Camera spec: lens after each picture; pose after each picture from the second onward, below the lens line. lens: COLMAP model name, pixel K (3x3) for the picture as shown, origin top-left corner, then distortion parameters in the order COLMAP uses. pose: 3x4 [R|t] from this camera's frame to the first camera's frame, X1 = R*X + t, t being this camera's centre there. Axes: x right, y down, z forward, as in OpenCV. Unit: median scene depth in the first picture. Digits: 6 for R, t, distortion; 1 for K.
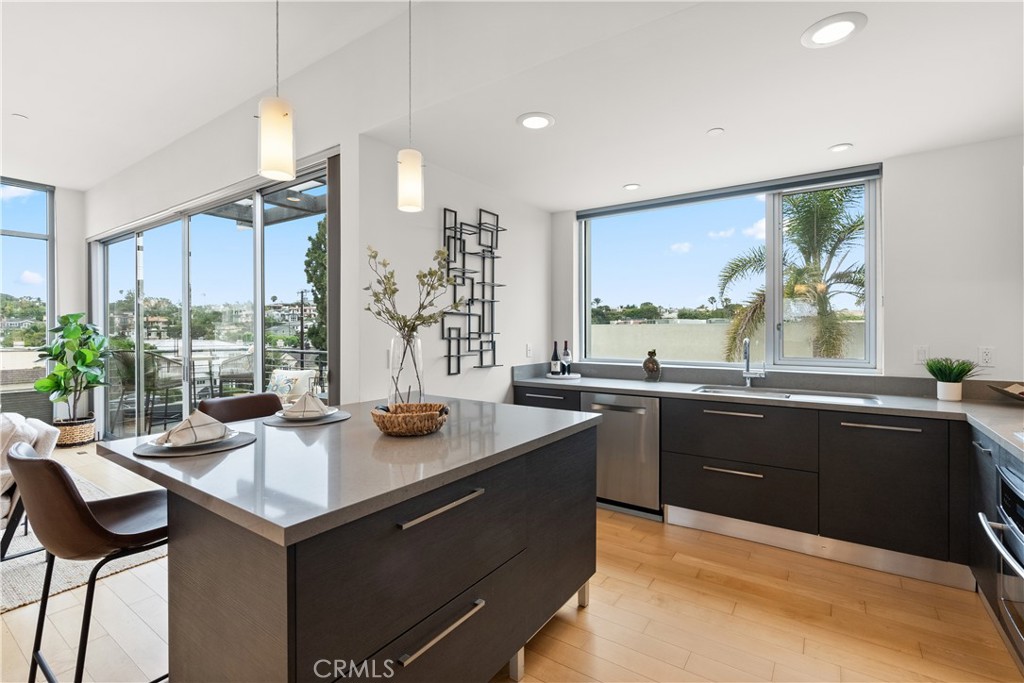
lens RADIAL K [[457.9, 0, 547.5], [0, 457.9, 332.6], [0, 0, 1]] dist [-0.001168, -0.000026]
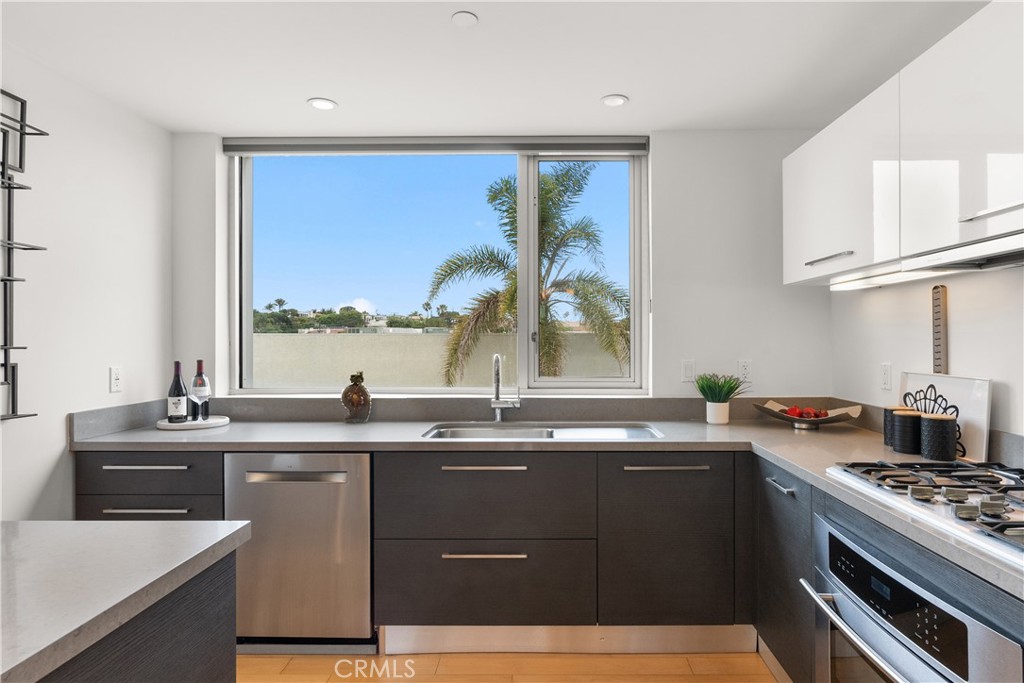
lens RADIAL K [[538.4, 0, 548.3], [0, 538.4, 341.2], [0, 0, 1]] dist [-0.005067, -0.000532]
pose [[0.841872, 0.000035, 0.539677, 0.045708], [0.002813, 0.999986, -0.004454, -0.001299], [-0.539670, 0.005268, 0.841860, 0.212684]]
